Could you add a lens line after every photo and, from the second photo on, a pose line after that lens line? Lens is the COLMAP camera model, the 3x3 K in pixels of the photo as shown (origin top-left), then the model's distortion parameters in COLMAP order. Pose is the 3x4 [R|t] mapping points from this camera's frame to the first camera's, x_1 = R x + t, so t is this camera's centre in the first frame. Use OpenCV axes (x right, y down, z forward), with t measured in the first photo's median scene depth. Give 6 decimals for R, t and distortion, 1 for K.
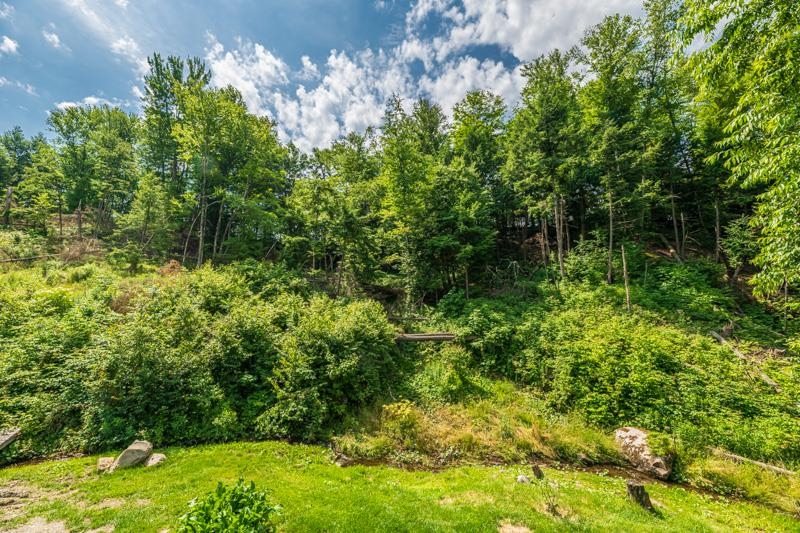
lens RADIAL K [[331.0, 0, 399.9], [0, 331.0, 270.9], [0, 0, 1]] dist [-0.002890, -0.000149]
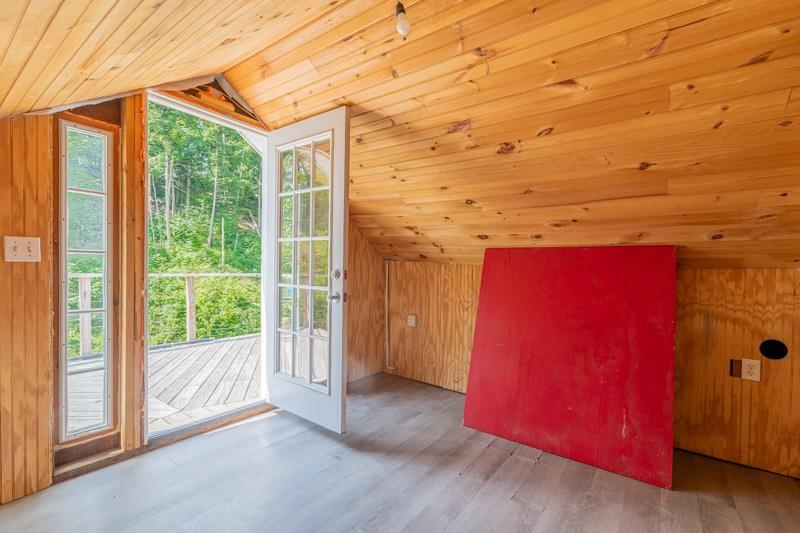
lens RADIAL K [[354.7, 0, 399.8], [0, 354.7, 270.6], [0, 0, 1]] dist [-0.001754, -0.000042]
pose [[0.470016, 0.016137, 0.882510, -0.194776], [-0.123121, 0.991257, 0.047448, -0.022558], [-0.874028, -0.130957, 0.467894, -0.245970]]
